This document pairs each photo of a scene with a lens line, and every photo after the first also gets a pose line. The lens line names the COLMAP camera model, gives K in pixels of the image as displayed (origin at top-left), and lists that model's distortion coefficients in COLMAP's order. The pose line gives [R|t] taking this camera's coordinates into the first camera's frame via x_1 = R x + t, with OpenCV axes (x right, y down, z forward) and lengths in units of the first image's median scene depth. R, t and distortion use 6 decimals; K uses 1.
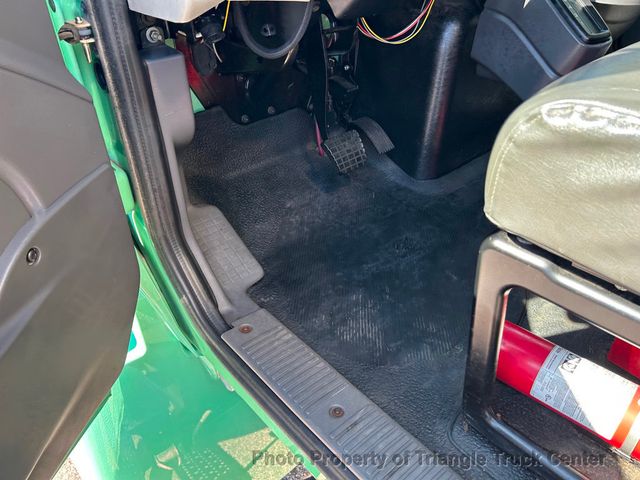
lens RADIAL K [[480.5, 0, 324.1], [0, 480.5, 241.0], [0, 0, 1]] dist [0.051354, -0.061710]
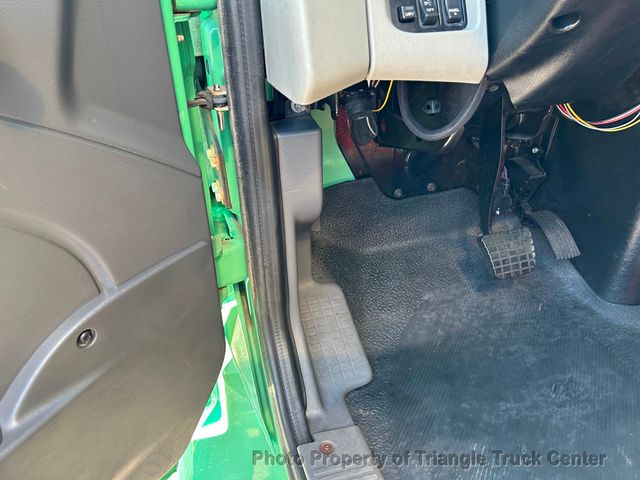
lens RADIAL K [[480.5, 0, 318.4], [0, 480.5, 241.9], [0, 0, 1]] dist [0.051354, -0.061710]
pose [[0.911740, 0.195365, -0.361334, 0.048720], [-0.225921, 0.973156, -0.043896, -0.106517], [0.343059, 0.121654, 0.931403, 0.145738]]
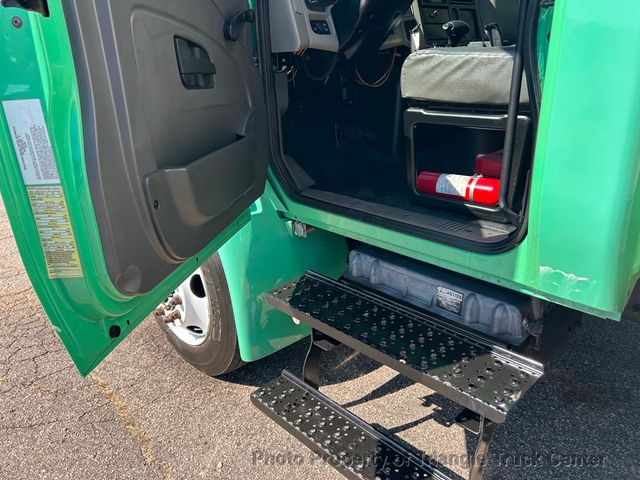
lens RADIAL K [[480.5, 0, 326.5], [0, 480.5, 242.7], [0, 0, 1]] dist [0.051354, -0.061710]
pose [[0.999513, -0.030367, 0.007168, -0.098474], [0.031199, 0.969838, -0.241744, 0.784569], [0.000389, 0.241850, 0.970314, -0.877711]]
